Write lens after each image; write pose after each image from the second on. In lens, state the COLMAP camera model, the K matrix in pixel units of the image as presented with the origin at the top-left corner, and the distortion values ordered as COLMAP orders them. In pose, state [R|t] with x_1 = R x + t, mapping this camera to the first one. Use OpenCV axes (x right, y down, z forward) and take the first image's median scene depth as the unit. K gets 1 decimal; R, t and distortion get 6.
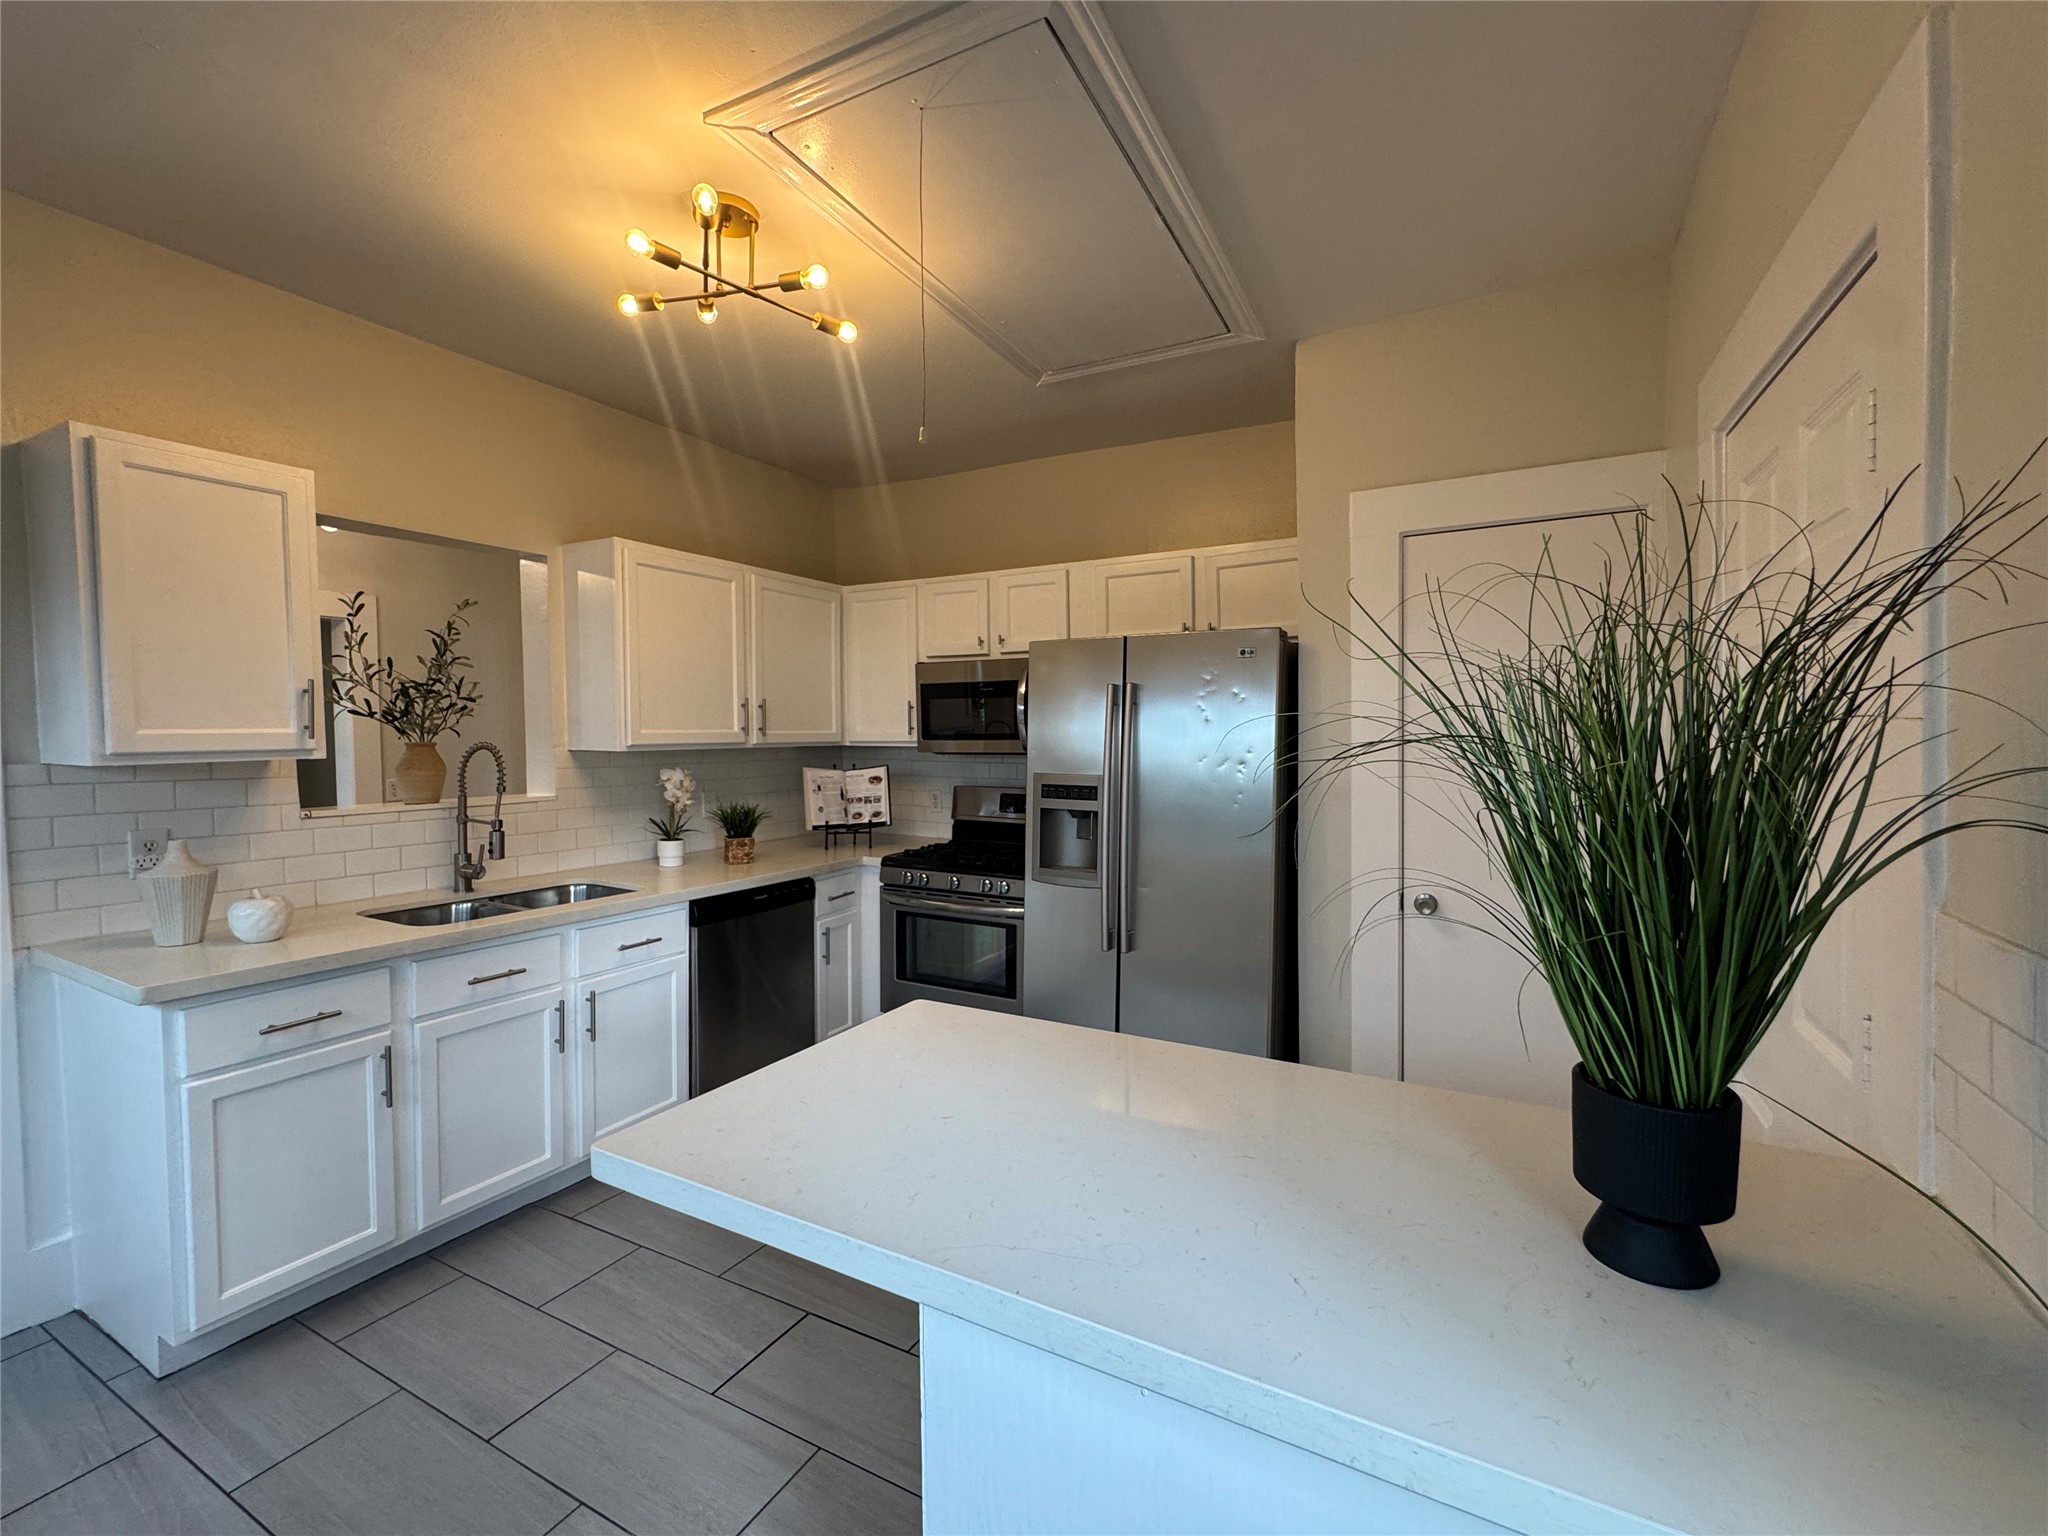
lens RADIAL K [[889.5, 0, 1024.0], [0, 889.5, 768.0], [0, 0, 1]] dist [-0.002226, 0.000692]
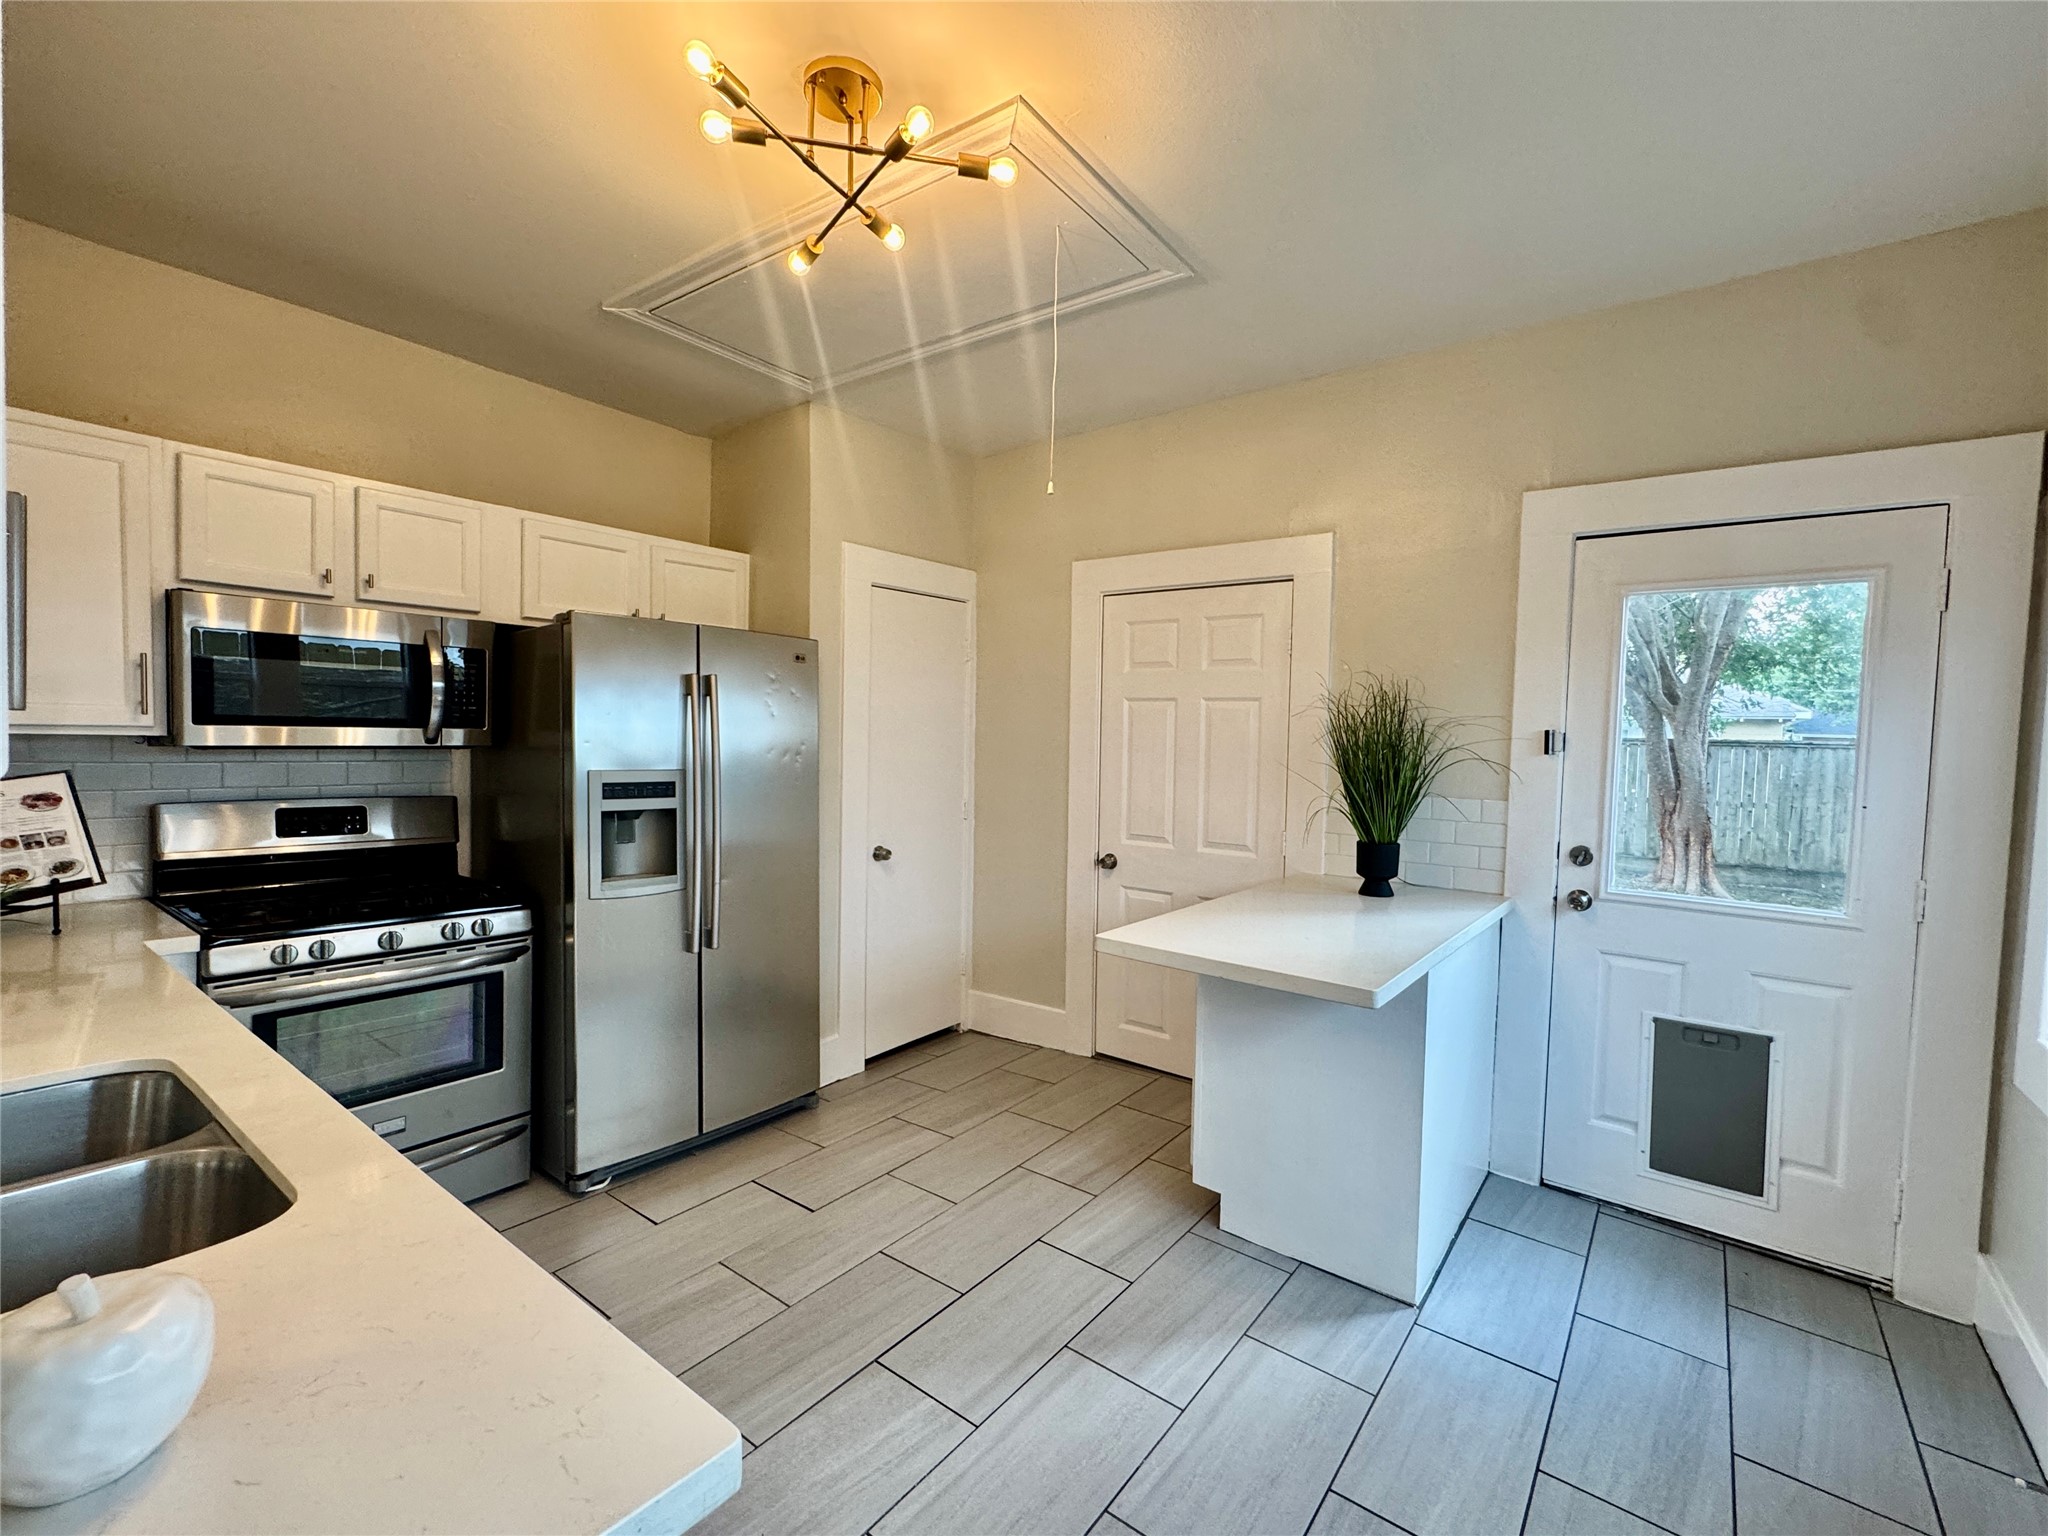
lens RADIAL K [[889.5, 0, 1024.0], [0, 889.5, 768.0], [0, 0, 1]] dist [-0.002226, 0.000692]
pose [[0.153925, -0.031738, 0.987573, -0.693868], [0.016058, 0.999432, 0.029616, -0.013579], [-0.987952, 0.011300, 0.154347, 0.440256]]
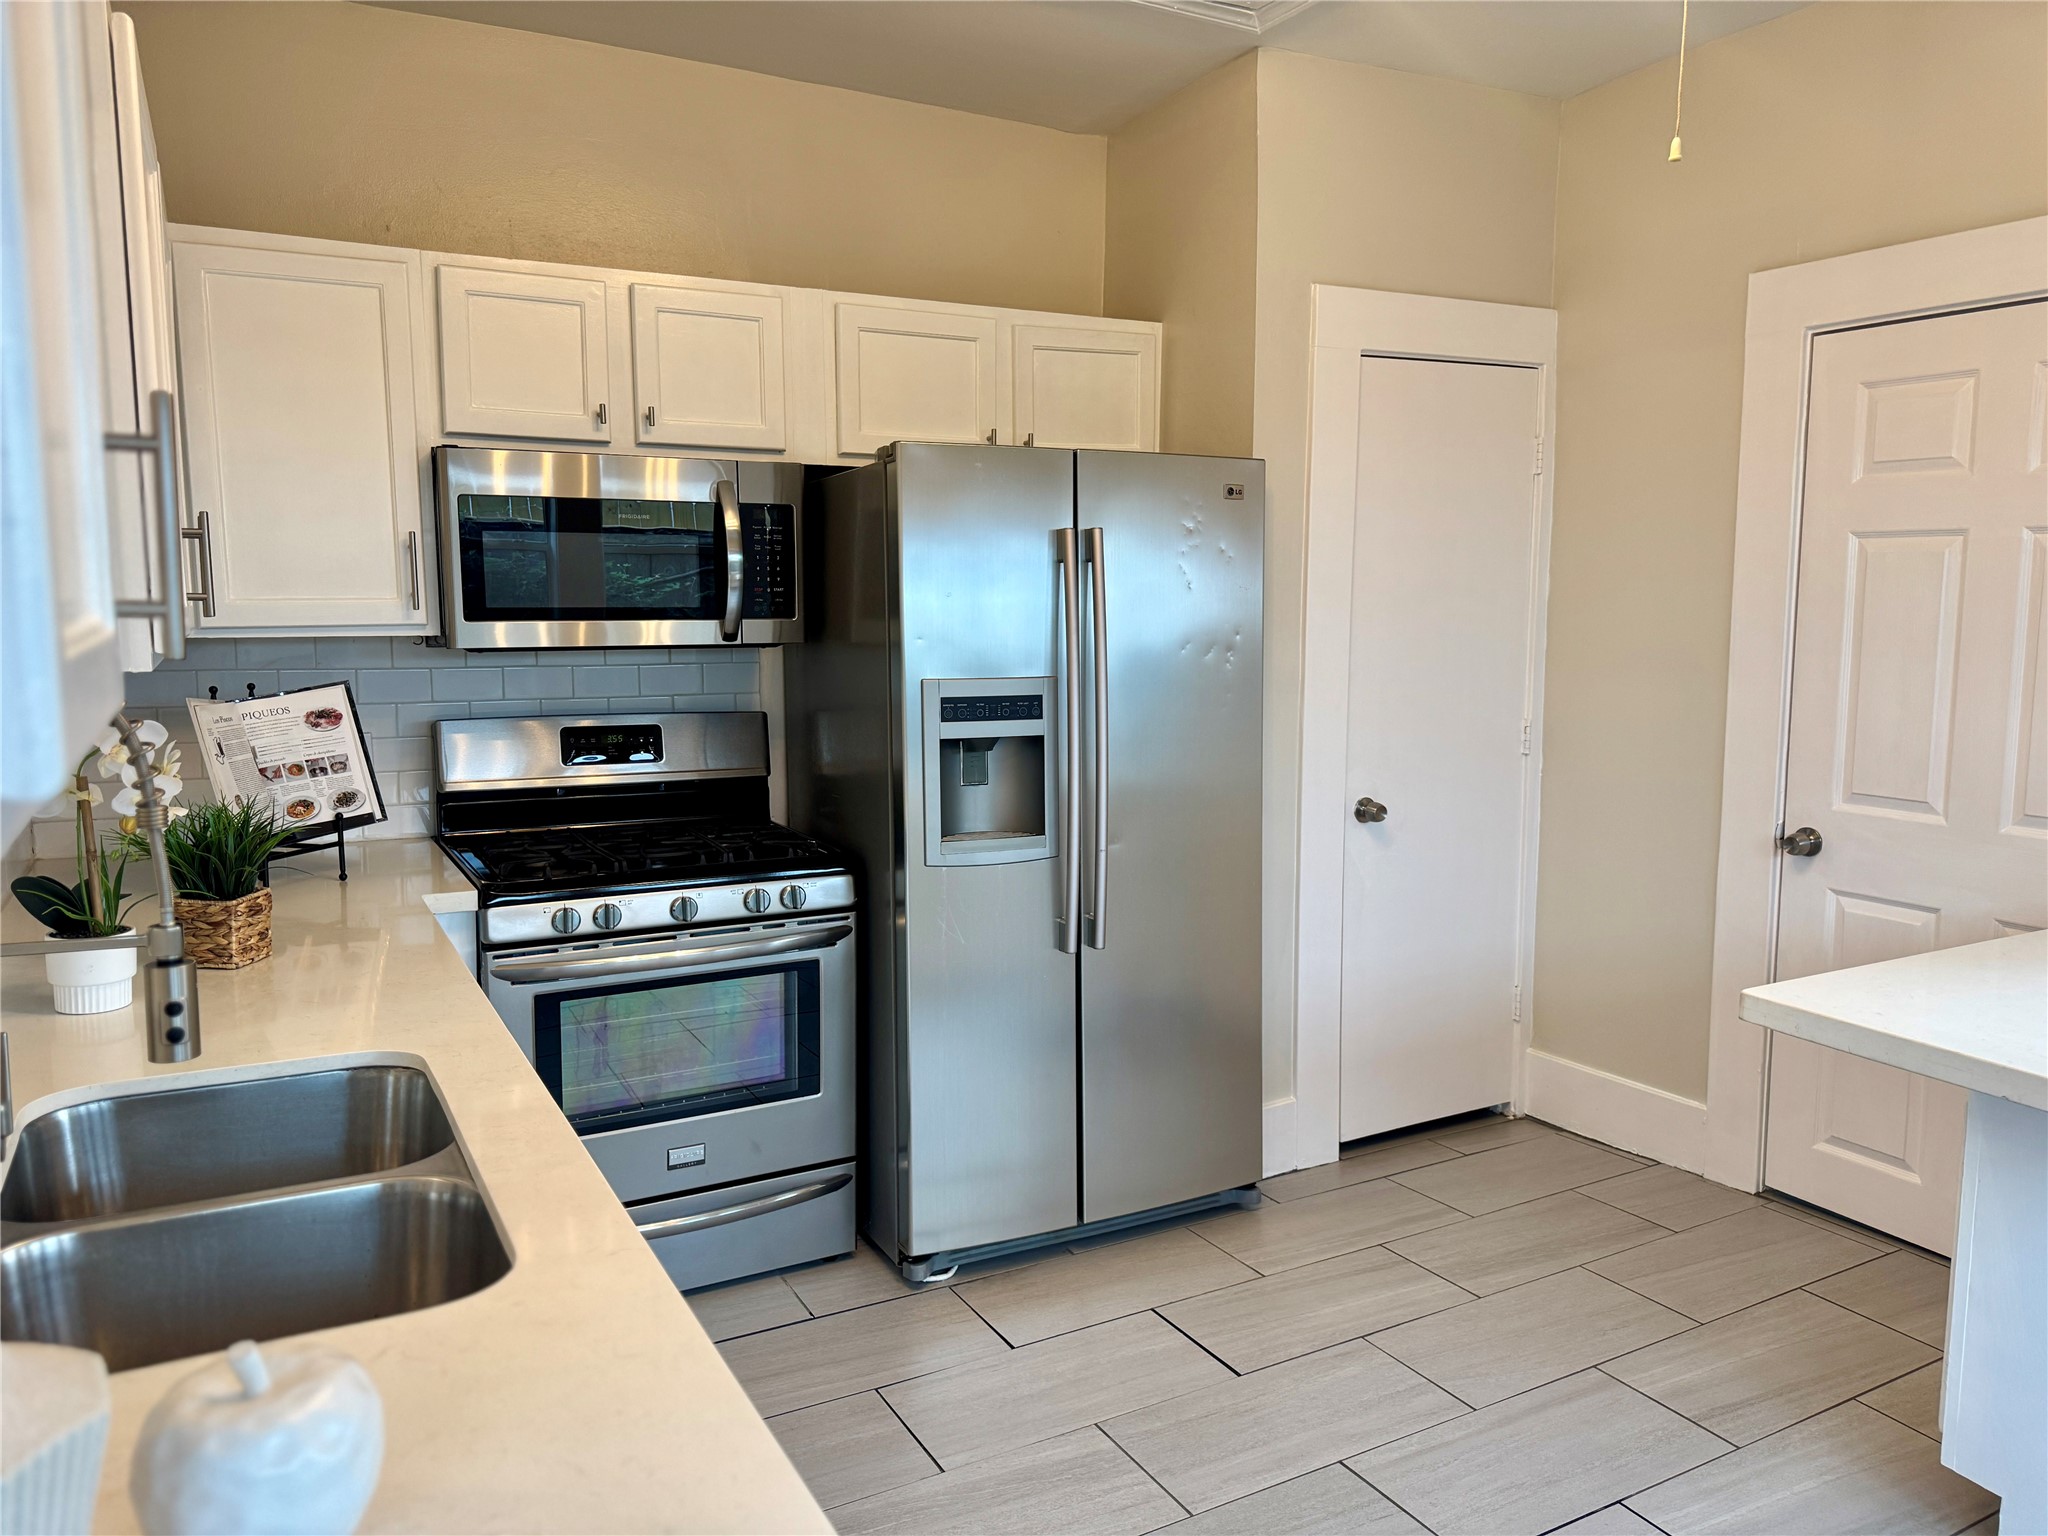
lens RADIAL K [[1441.5, 0, 1024.0], [0, 1441.5, 768.0], [0, 0, 1]] dist [0.084080, -0.117995]
pose [[0.542353, -0.100811, 0.834081, -0.674771], [0.032024, 0.994534, 0.099381, -0.025239], [-0.839540, -0.027189, 0.542617, 0.417284]]
